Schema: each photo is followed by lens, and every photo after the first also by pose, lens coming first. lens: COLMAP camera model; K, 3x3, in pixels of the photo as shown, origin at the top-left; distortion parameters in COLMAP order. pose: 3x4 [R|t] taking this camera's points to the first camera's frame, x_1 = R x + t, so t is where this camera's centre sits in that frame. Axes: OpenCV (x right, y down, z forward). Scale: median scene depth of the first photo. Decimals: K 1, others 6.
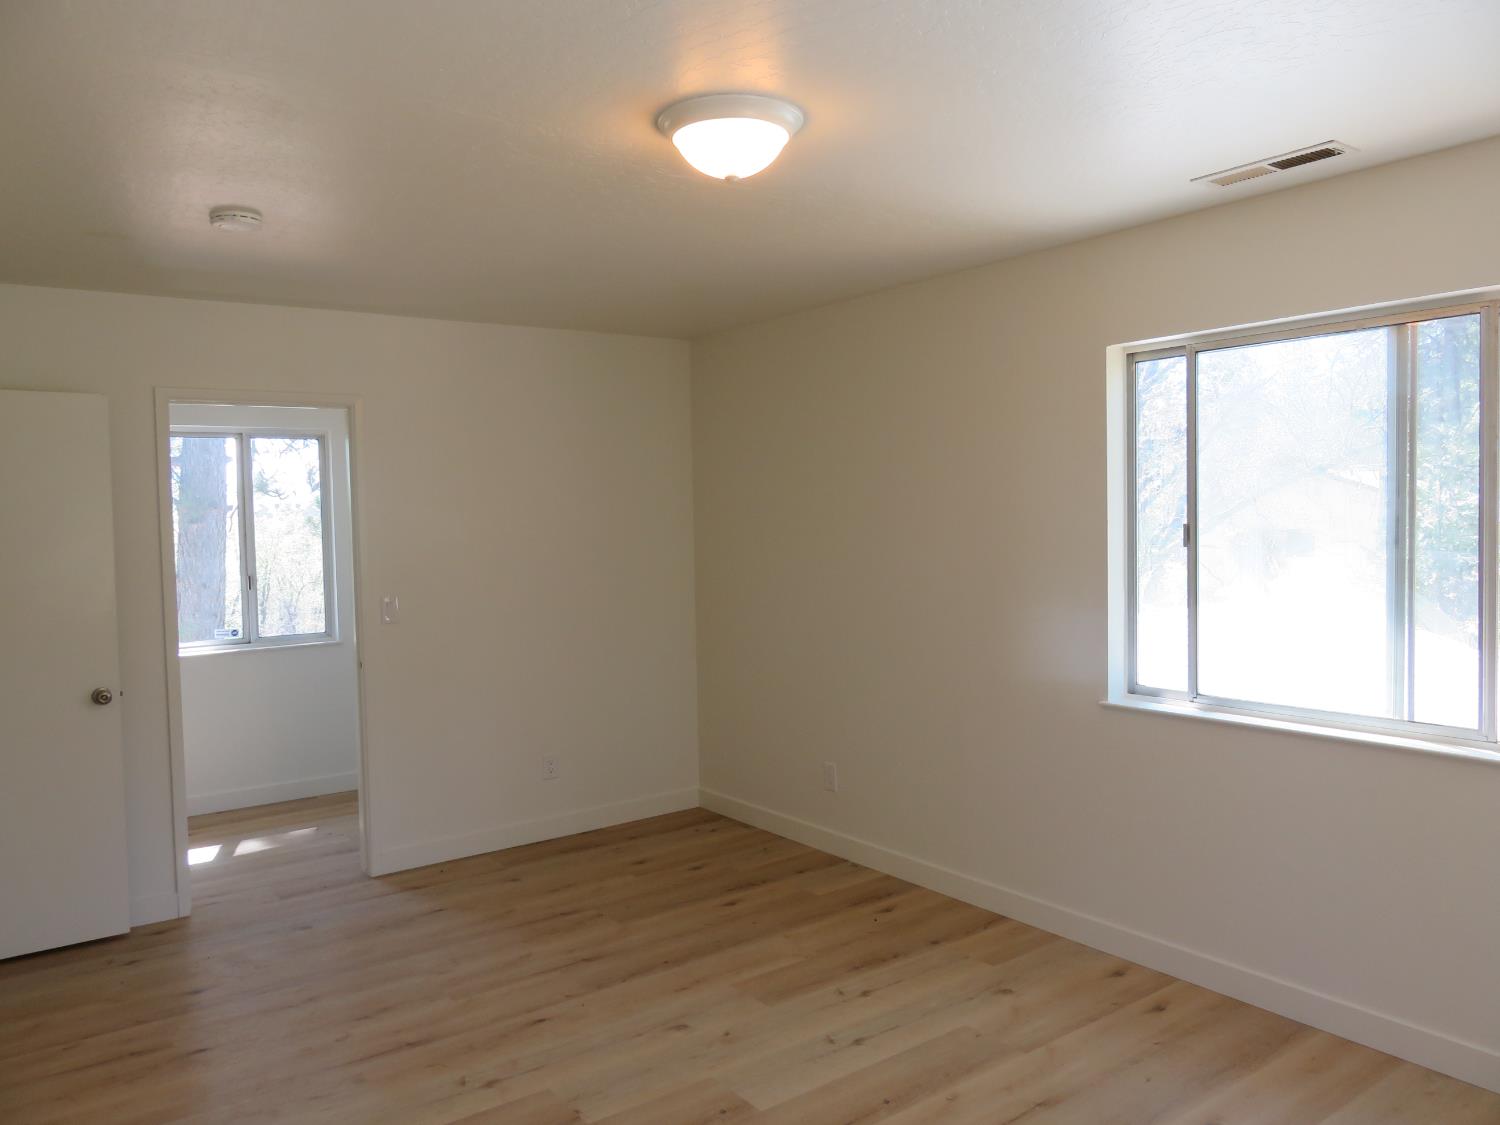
lens RADIAL K [[1113.7, 0, 763.8], [0, 1113.7, 565.1], [0, 0, 1]] dist [-0.005860, -0.000269]
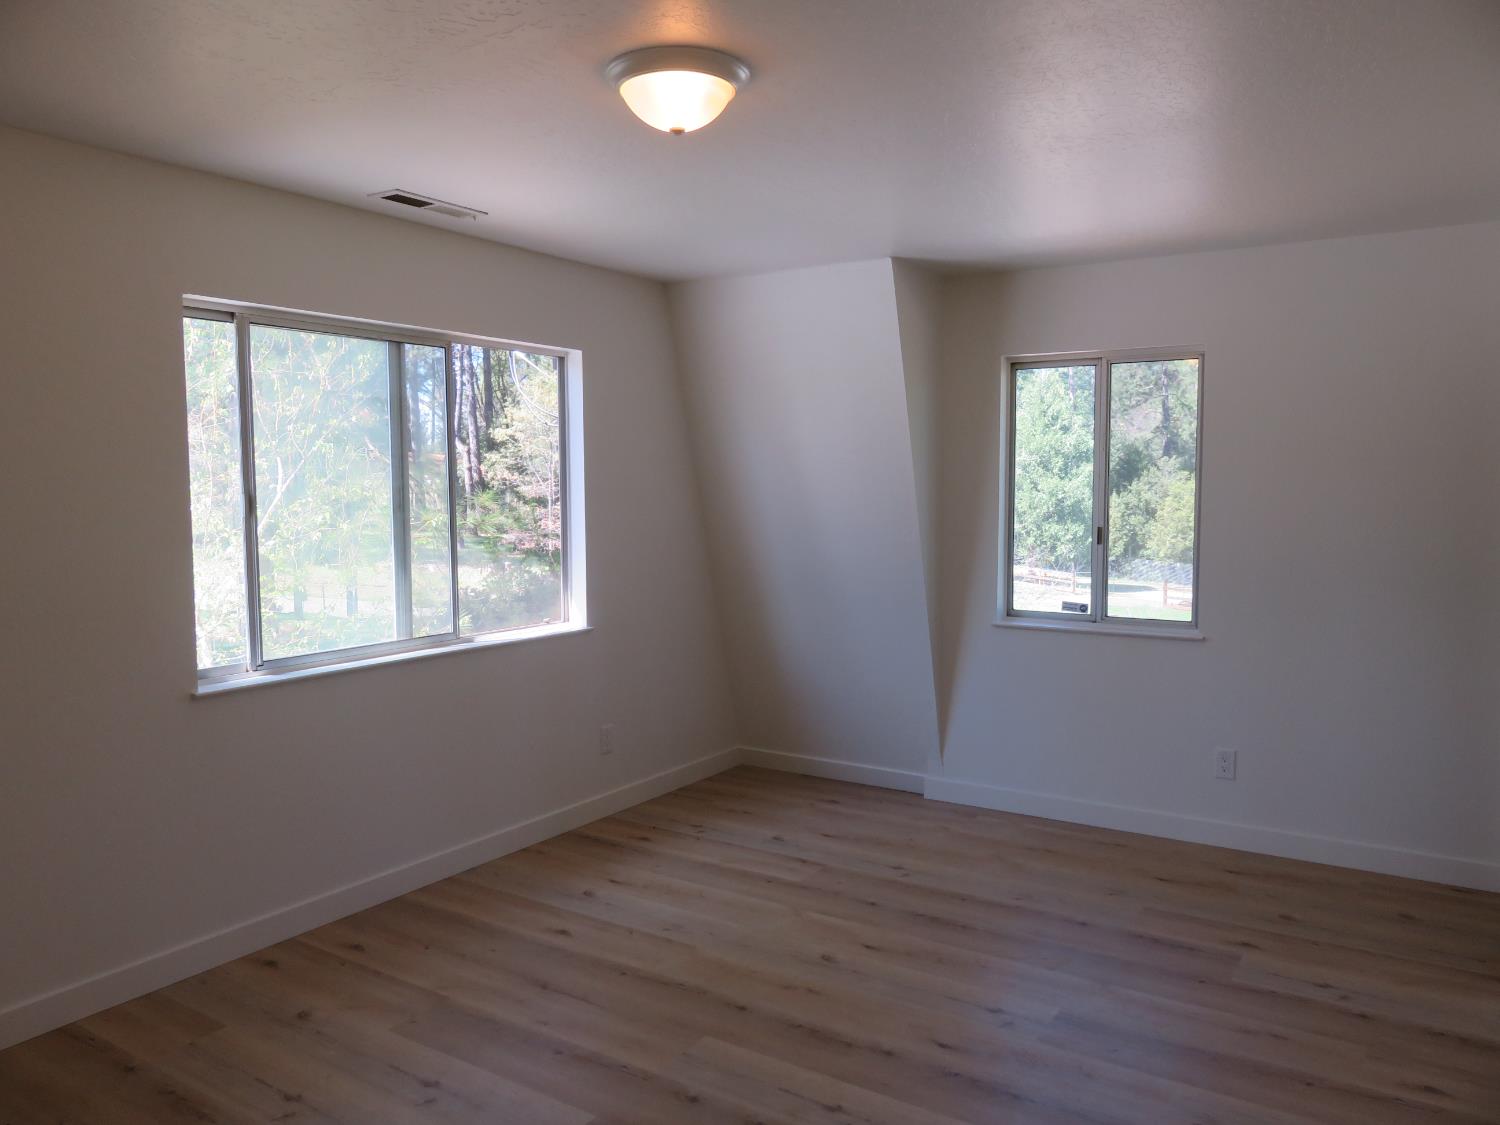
lens RADIAL K [[1113.7, 0, 744.8], [0, 1113.7, 565.8], [0, 0, 1]] dist [-0.005860, -0.000269]
pose [[-0.338763, -0.057108, 0.939137, -0.717325], [0.049132, 0.995721, 0.078272, -0.029886], [-0.939588, 0.072657, -0.334508, 0.931172]]
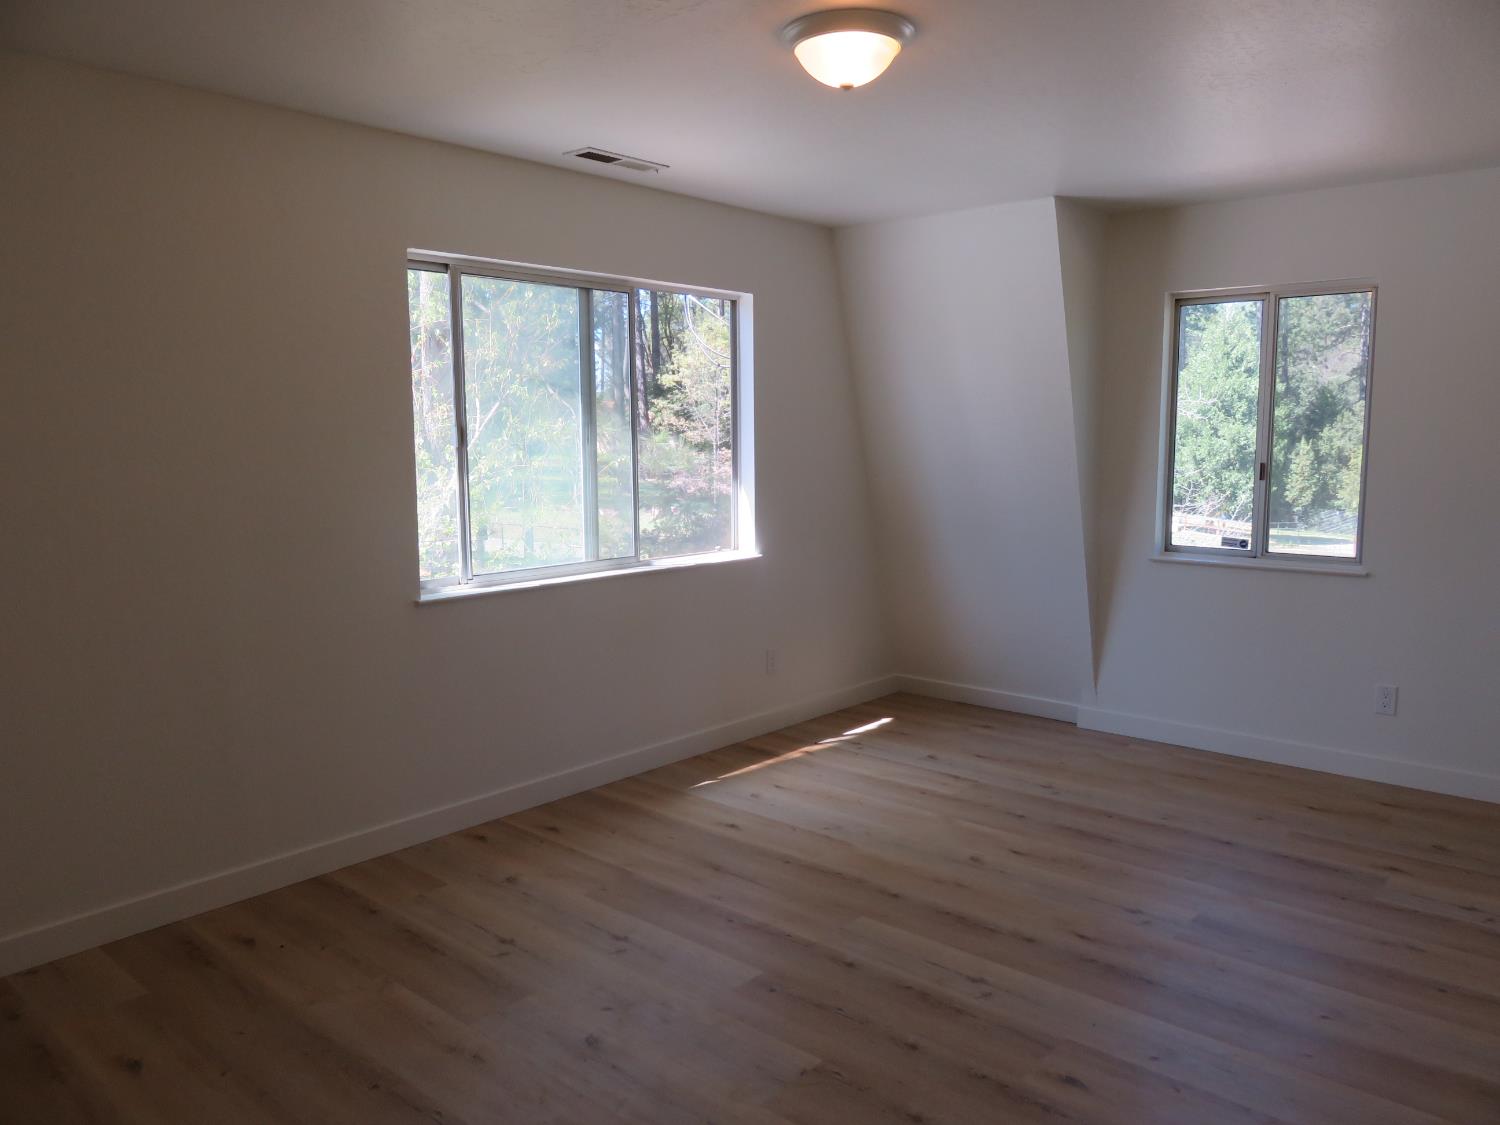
lens RADIAL K [[1113.7, 0, 752.9], [0, 1113.7, 562.7], [0, 0, 1]] dist [-0.005860, -0.000269]
pose [[-0.206127, -0.103094, 0.973079, -0.796764], [0.050201, 0.992011, 0.115734, -0.016671], [-0.977237, 0.072706, -0.199305, 0.957061]]
